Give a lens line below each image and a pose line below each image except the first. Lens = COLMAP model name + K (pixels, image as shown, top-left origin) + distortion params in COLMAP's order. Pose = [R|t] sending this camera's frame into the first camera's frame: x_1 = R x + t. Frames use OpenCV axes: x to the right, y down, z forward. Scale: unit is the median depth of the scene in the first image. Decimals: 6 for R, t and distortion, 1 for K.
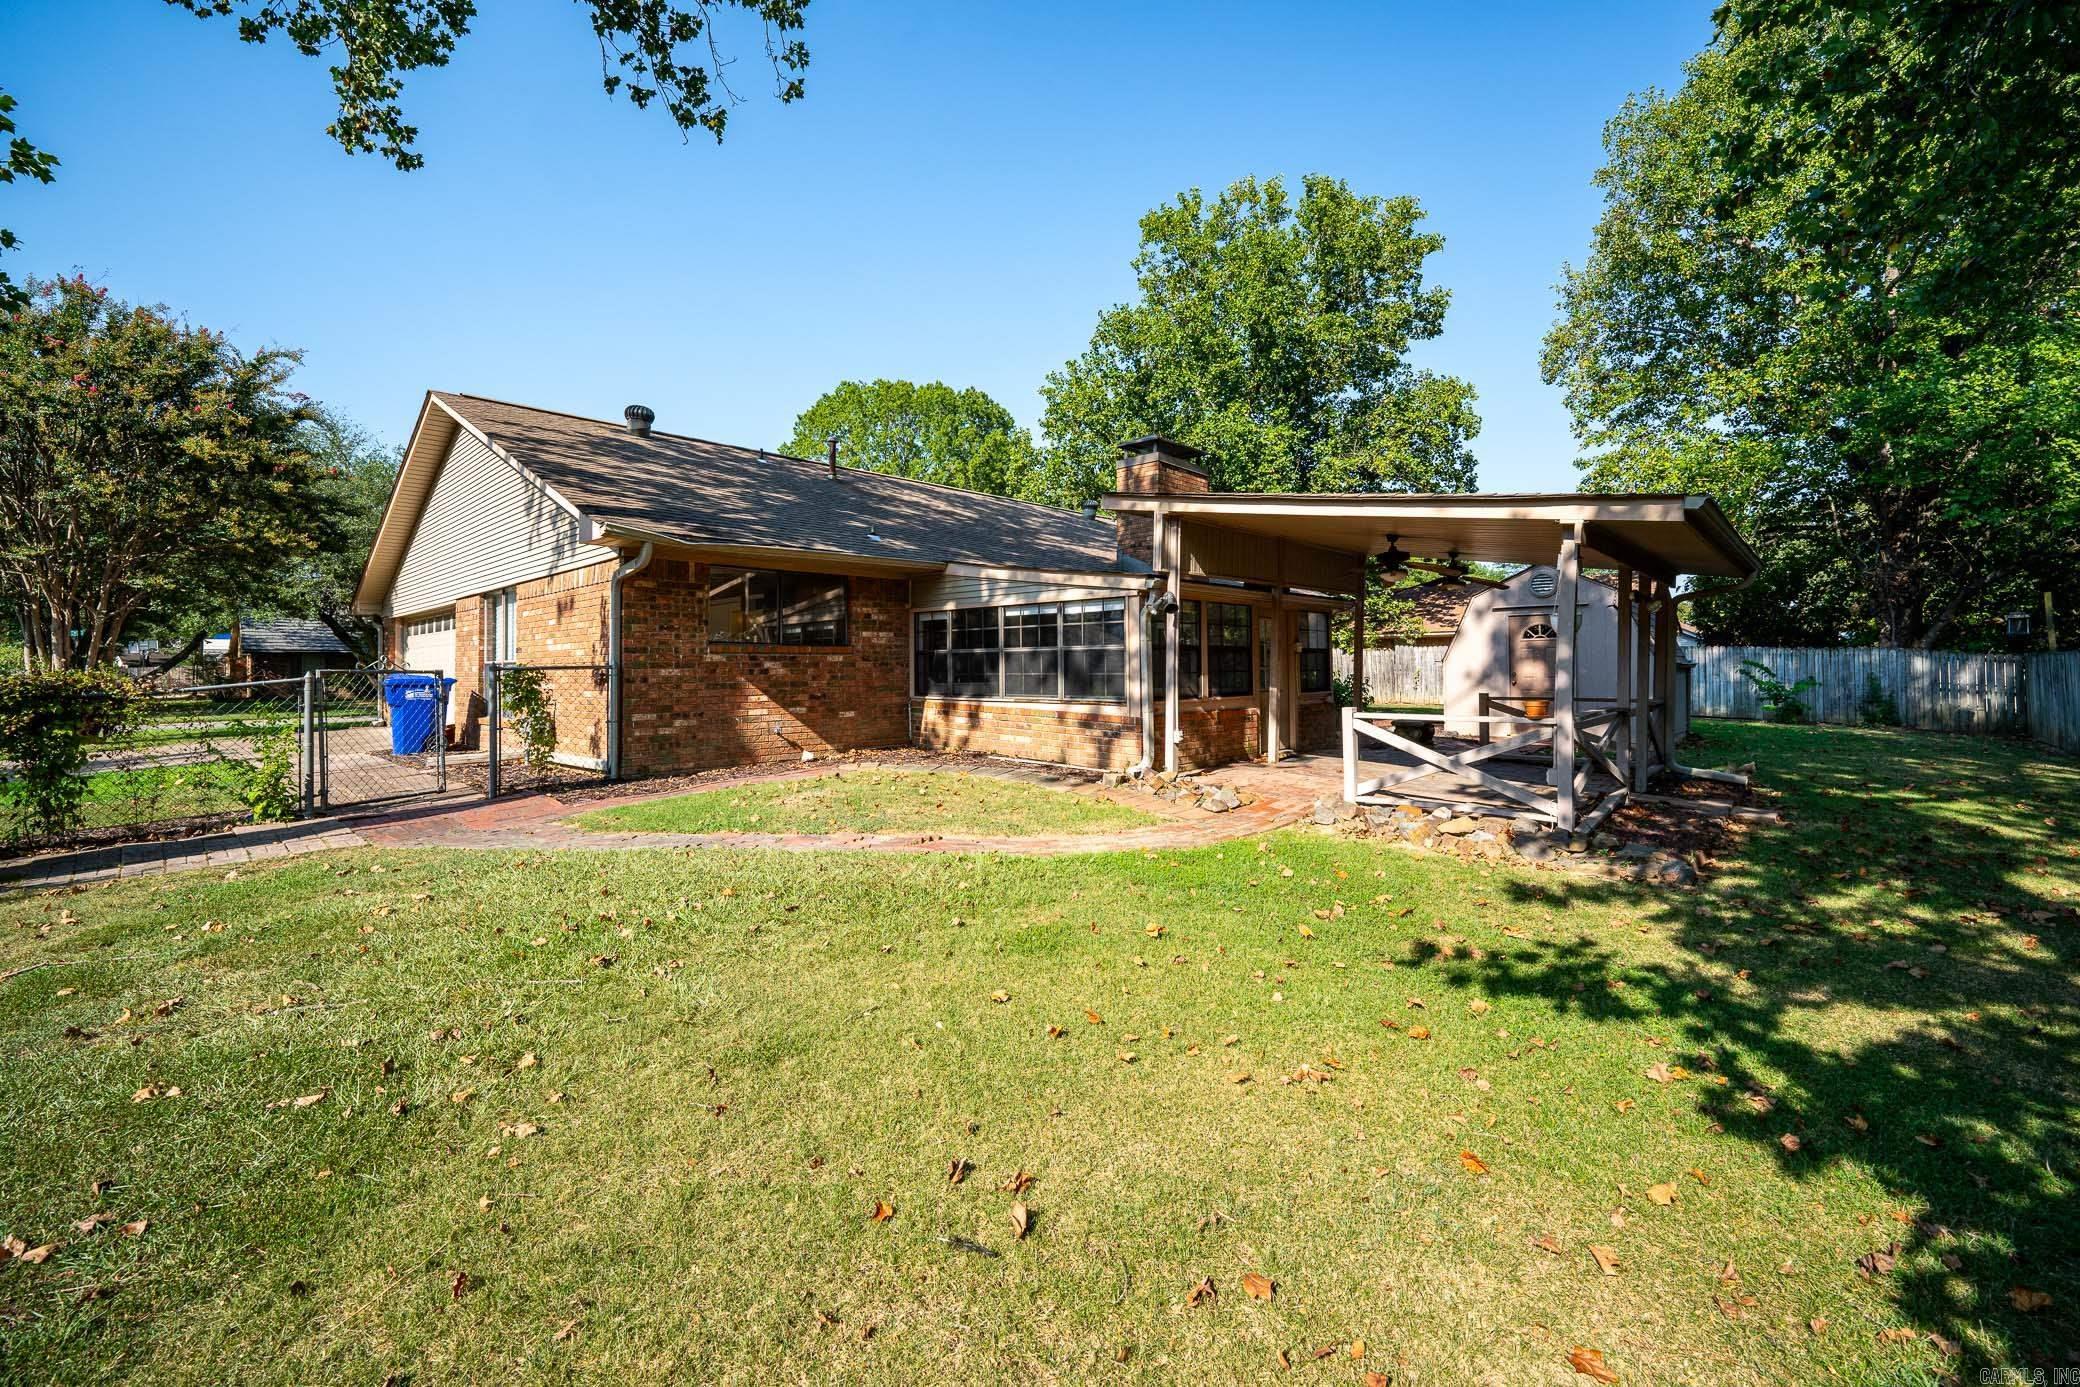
lens RADIAL K [[841.2, 0, 1035.8], [0, 841.2, 681.7], [0, 0, 1]] dist [-0.015392, 0.000049]
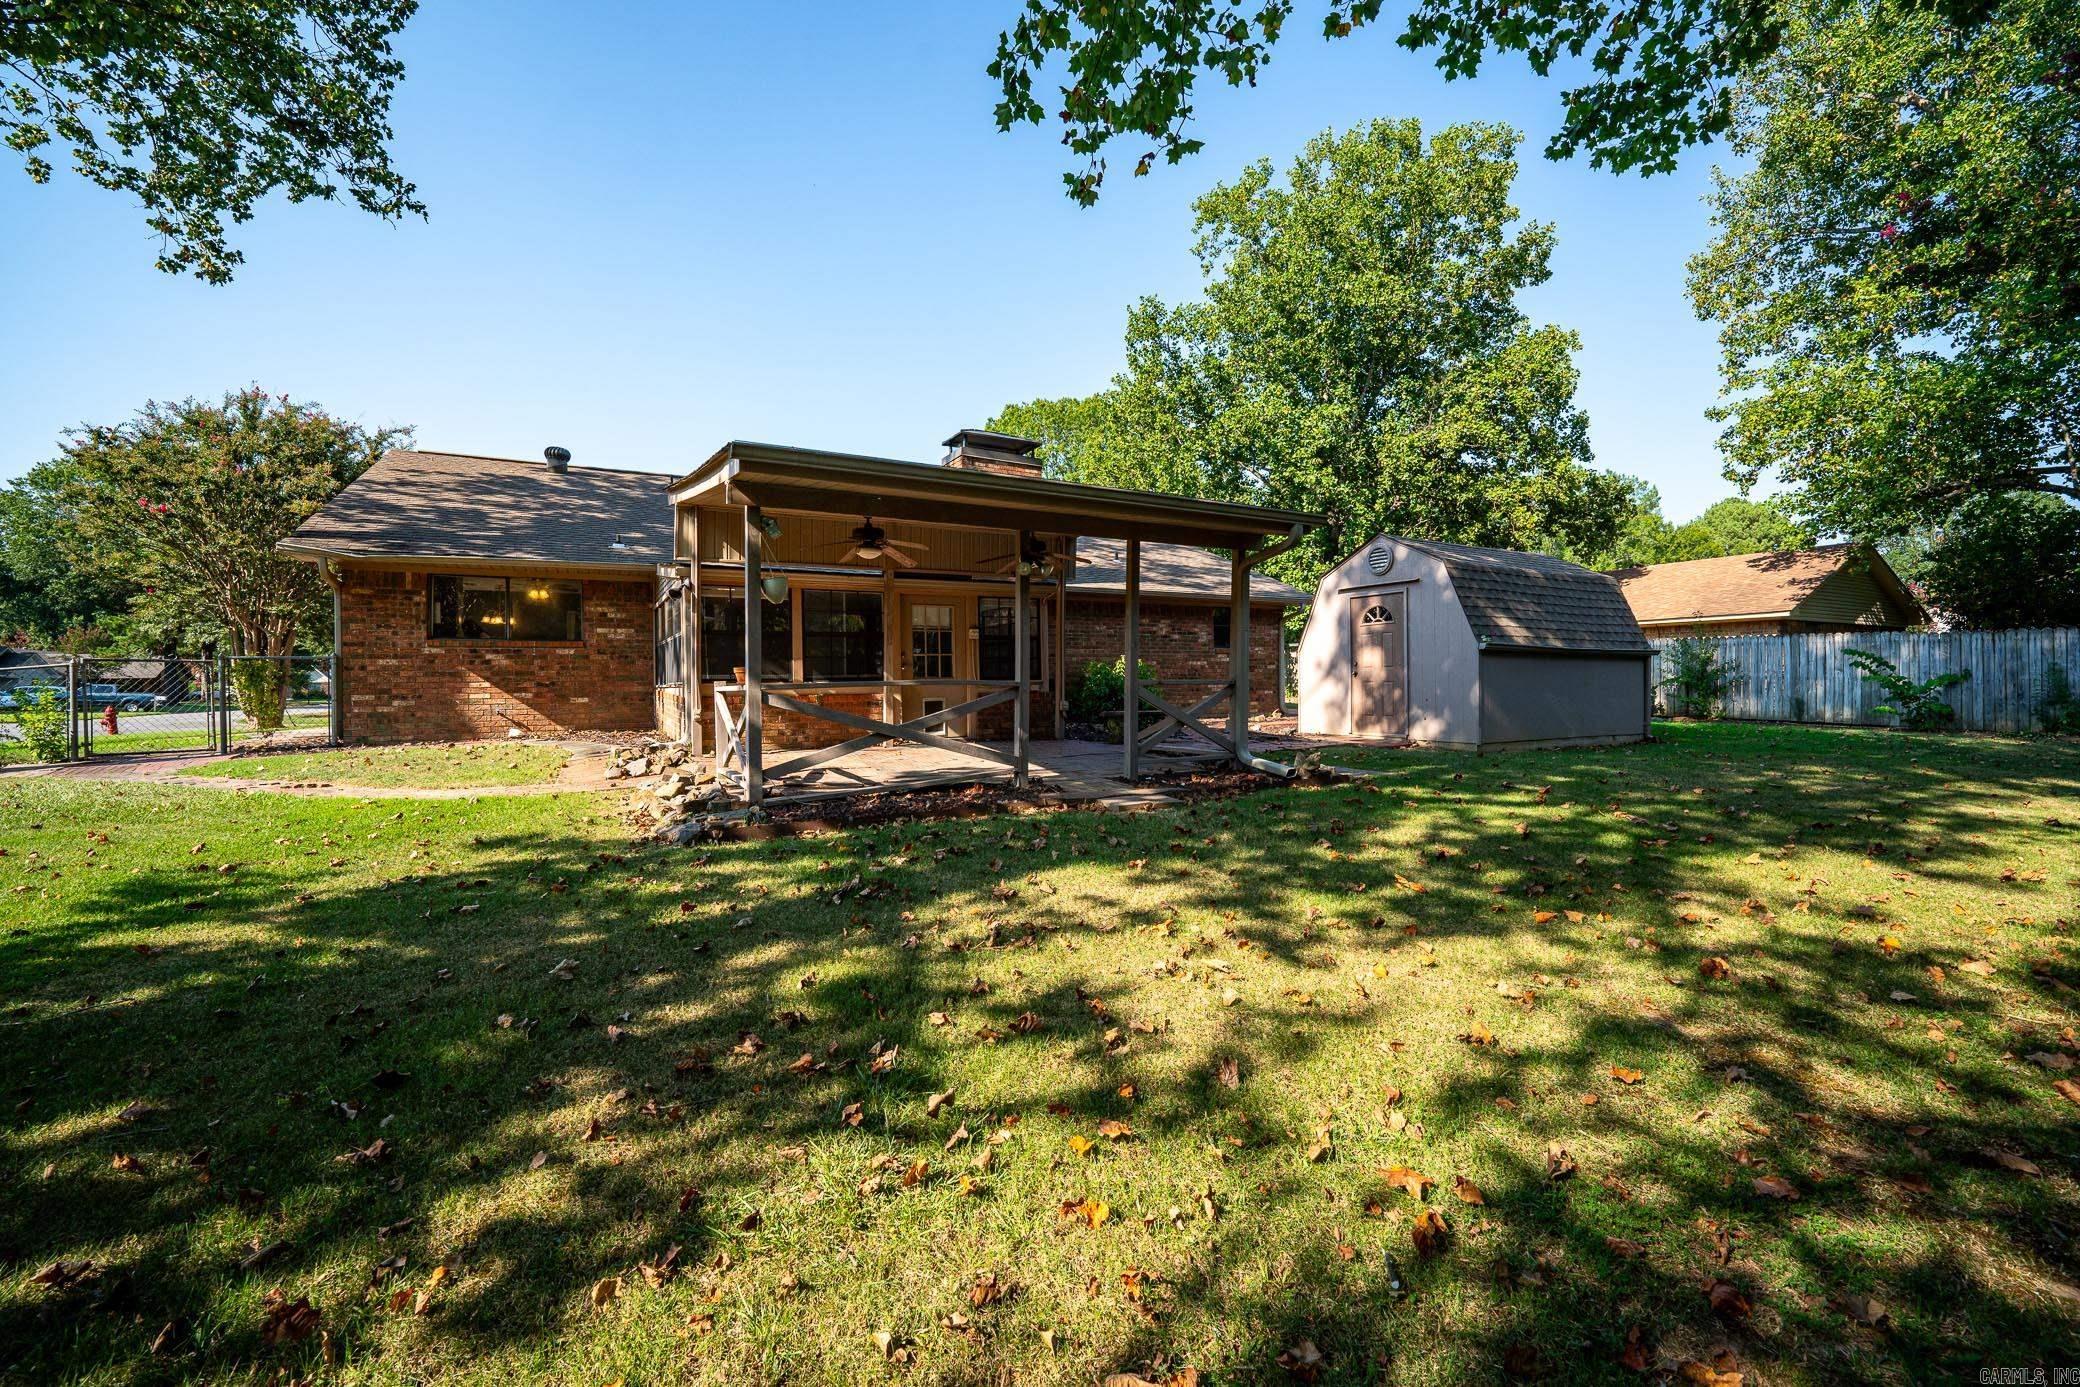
lens RADIAL K [[823.4, 0, 1040.8], [0, 823.4, 719.3], [0, 0, 1]] dist [-0.014324, -0.000320]
pose [[0.955412, 0.007669, -0.295176, 0.513367], [0.001392, 0.999535, 0.030474, 0.022942], [0.295273, -0.029526, 0.954957, 0.076507]]
